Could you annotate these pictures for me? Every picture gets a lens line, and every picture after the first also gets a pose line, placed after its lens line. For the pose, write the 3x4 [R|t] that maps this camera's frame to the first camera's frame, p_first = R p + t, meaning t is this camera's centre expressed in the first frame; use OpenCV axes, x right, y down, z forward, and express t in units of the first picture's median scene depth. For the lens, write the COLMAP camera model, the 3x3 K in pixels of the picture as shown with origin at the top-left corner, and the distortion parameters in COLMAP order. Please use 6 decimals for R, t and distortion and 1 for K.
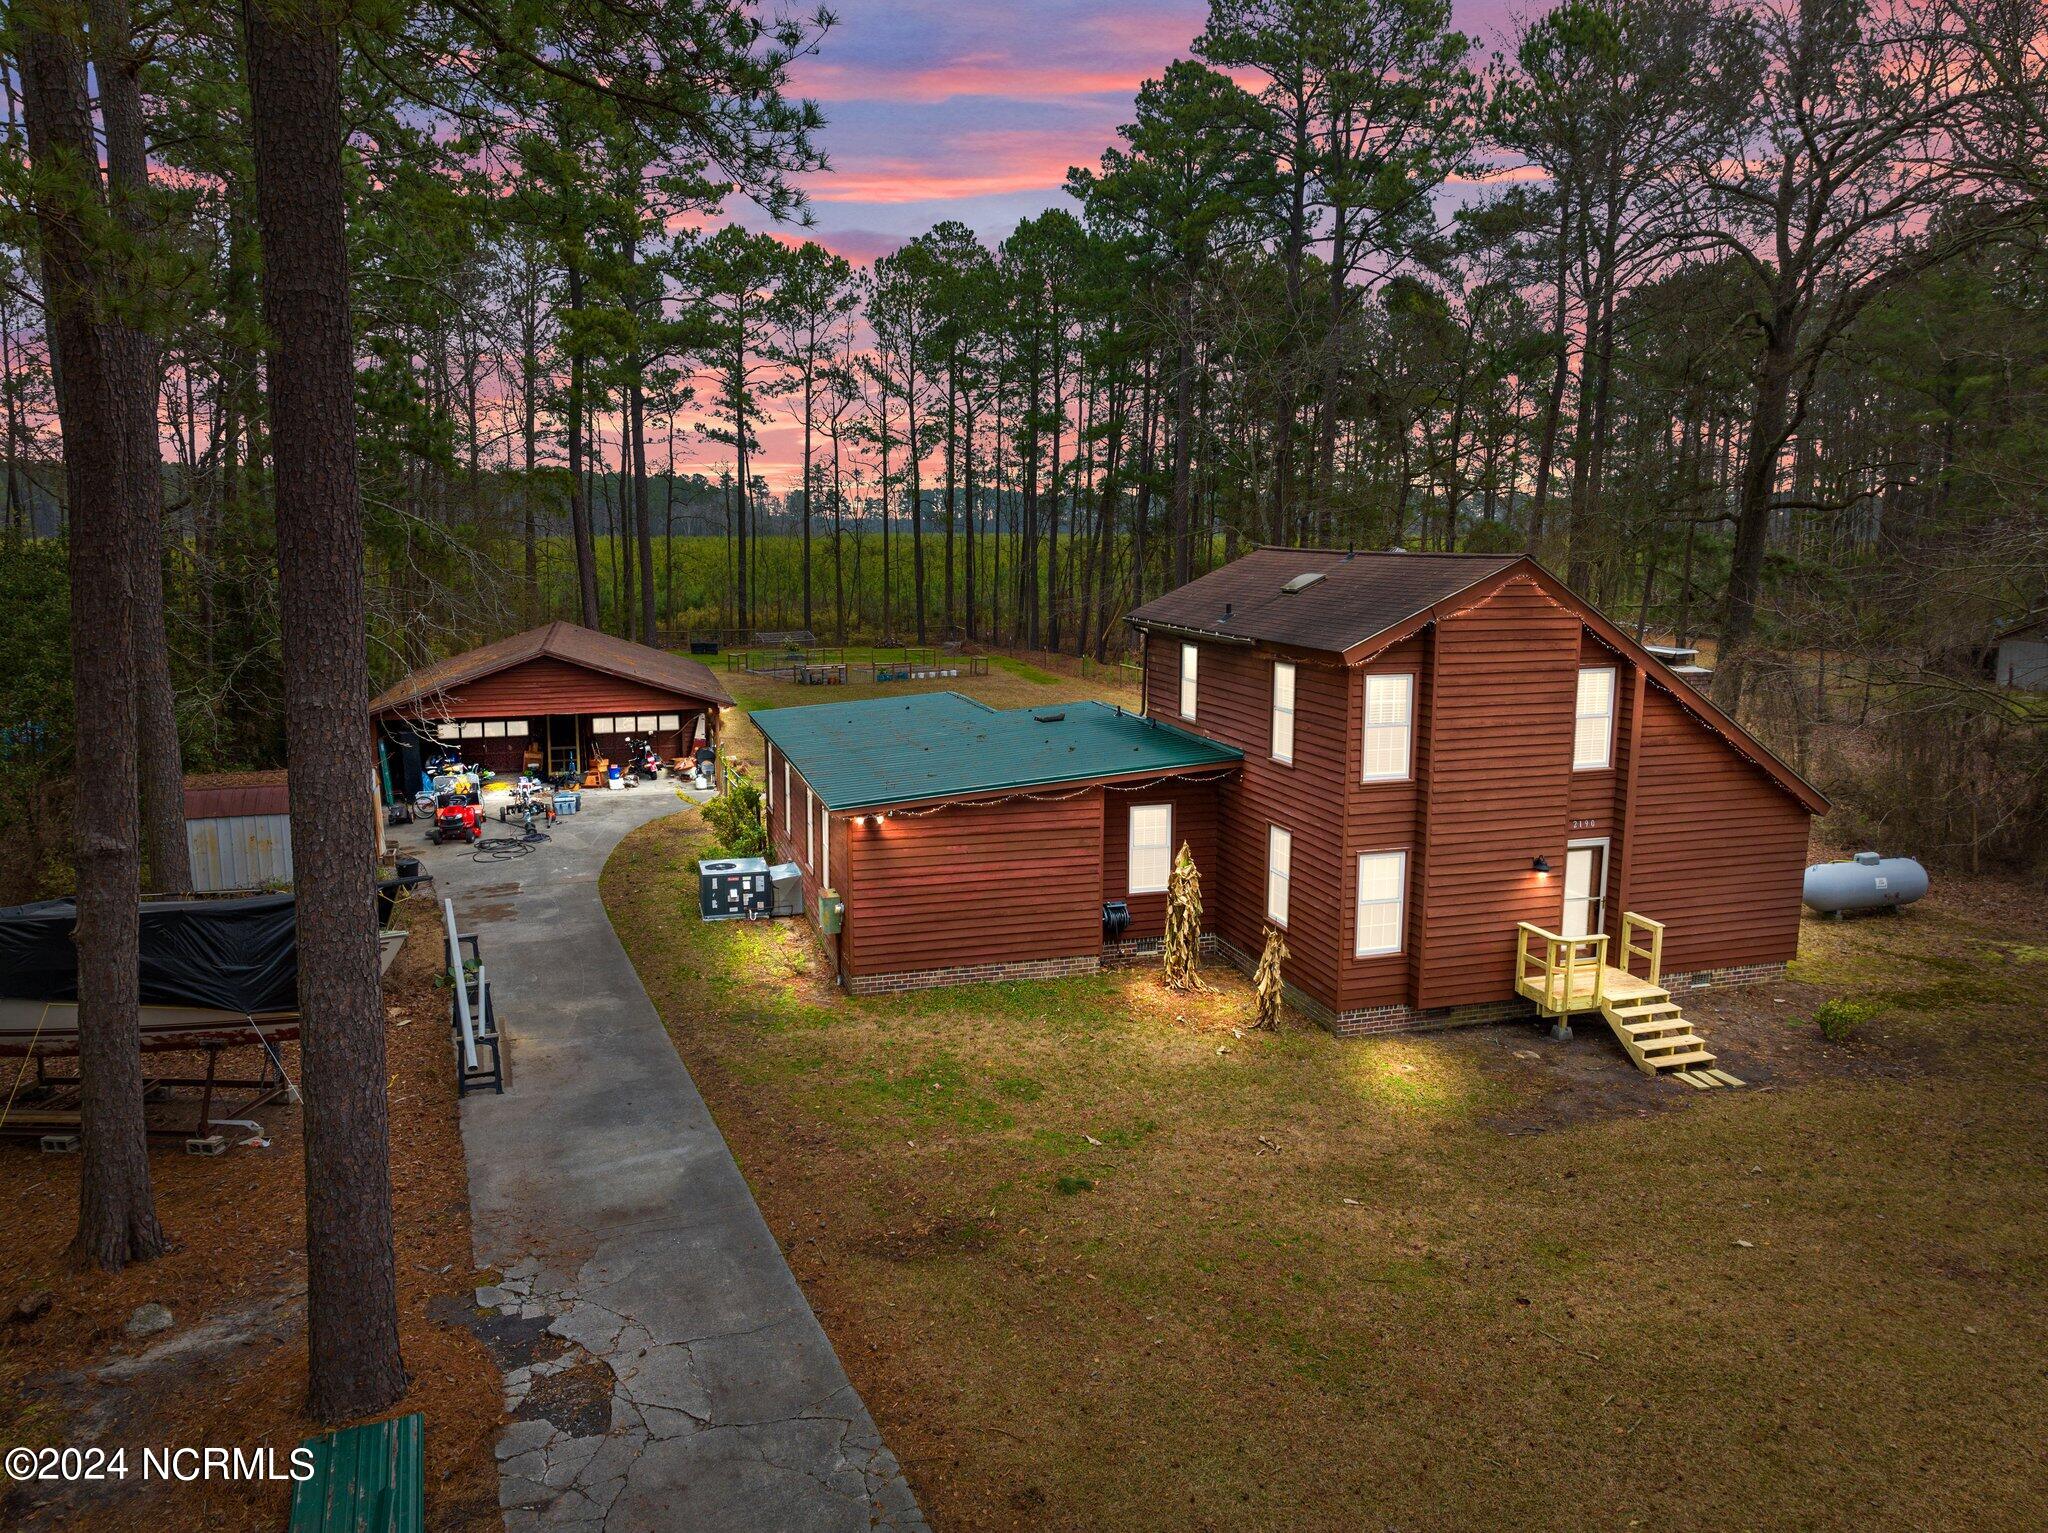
lens RADIAL K [[1434.6, 0, 1026.9], [0, 1434.6, 761.2], [0, 0, 1]] dist [-0.022150, -0.010506]
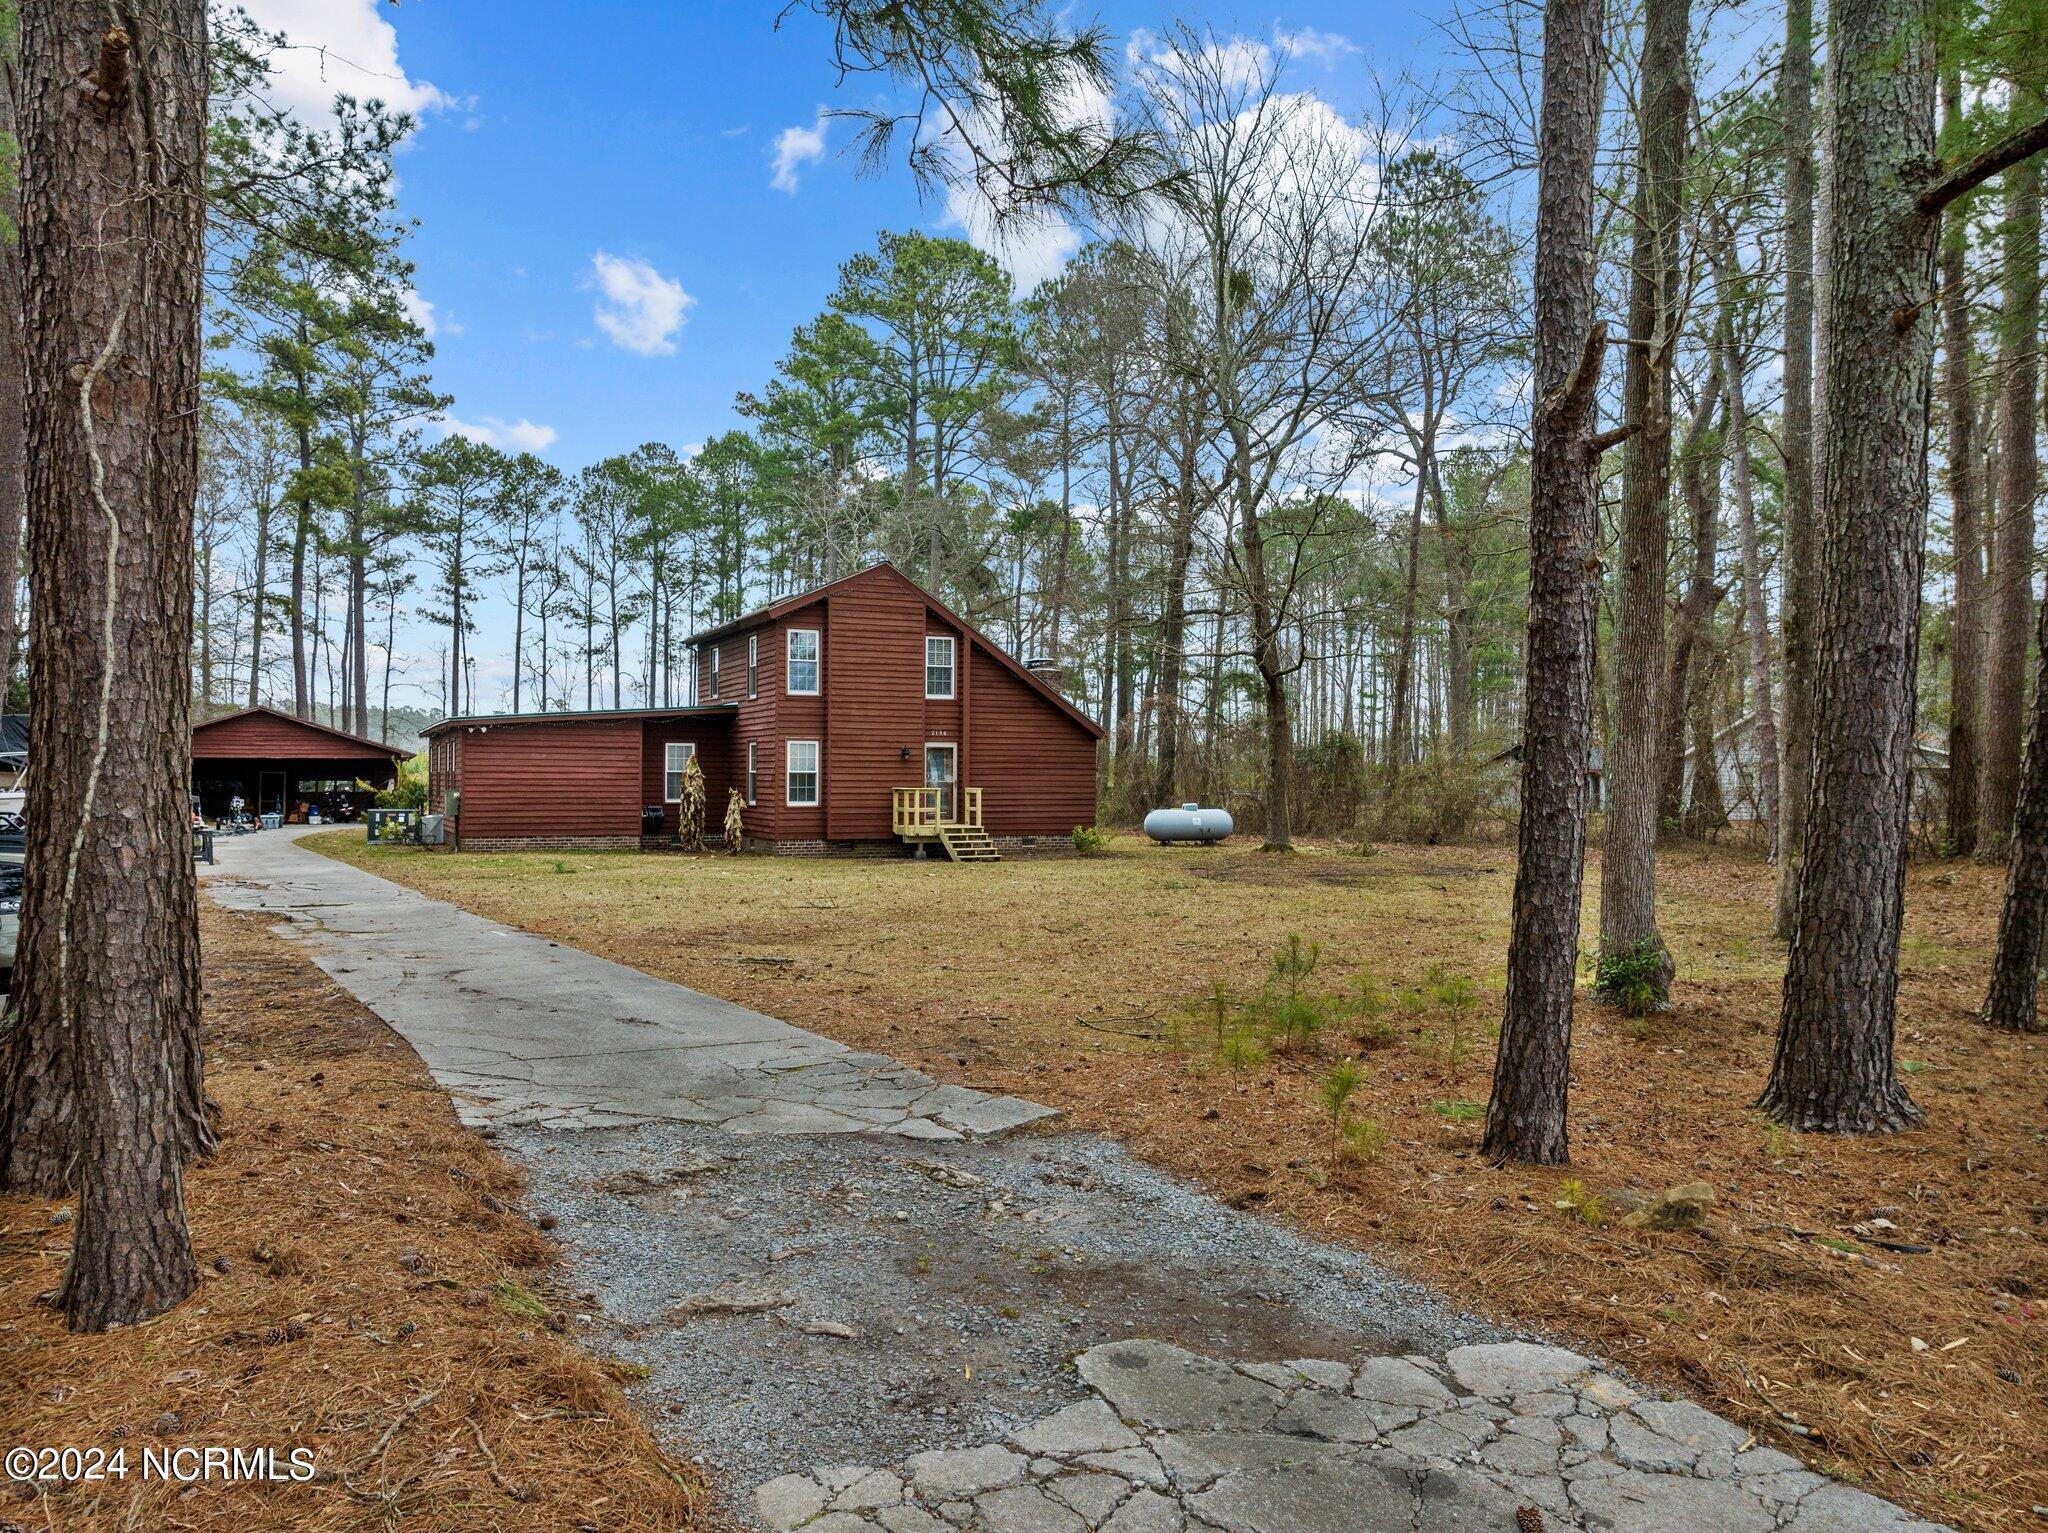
lens RADIAL K [[1452.2, 0, 1035.7], [0, 1452.2, 774.5], [0, 0, 1]] dist [-0.038643, -0.010295]
pose [[0.985660, 0.002310, 0.168726, 0.205554], [0.025667, 0.986220, -0.163438, 0.333949], [-0.166779, 0.165425, 0.972018, -0.555827]]
